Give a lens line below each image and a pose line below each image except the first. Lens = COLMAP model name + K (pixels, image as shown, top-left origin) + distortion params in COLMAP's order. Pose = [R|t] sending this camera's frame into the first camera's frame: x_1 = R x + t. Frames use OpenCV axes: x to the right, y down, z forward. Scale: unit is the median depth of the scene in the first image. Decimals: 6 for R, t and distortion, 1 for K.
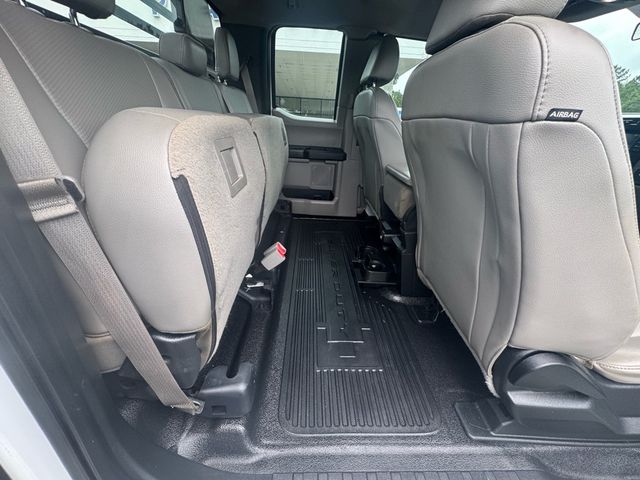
lens RADIAL K [[256.9, 0, 320.9], [0, 256.9, 238.4], [0, 0, 1]] dist [-0.003900, 0.000190]
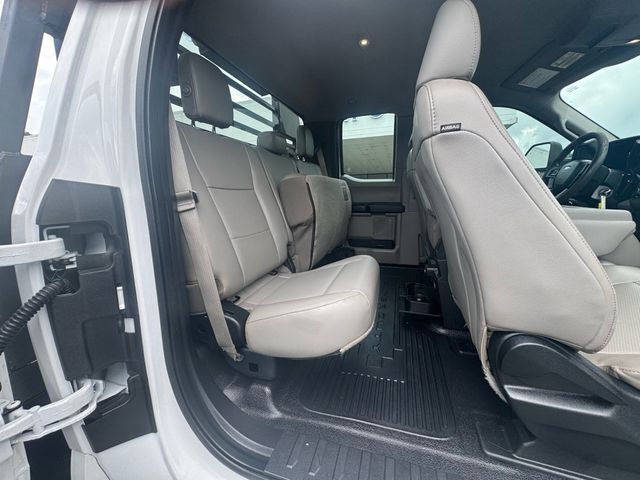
lens RADIAL K [[256.9, 0, 320.9], [0, 256.9, 238.4], [0, 0, 1]] dist [-0.003900, 0.000190]
pose [[0.943621, -0.020963, -0.330362, 0.269446], [-0.066349, 0.965763, -0.250798, 0.232714], [0.324309, 0.258578, 0.909924, -0.191346]]
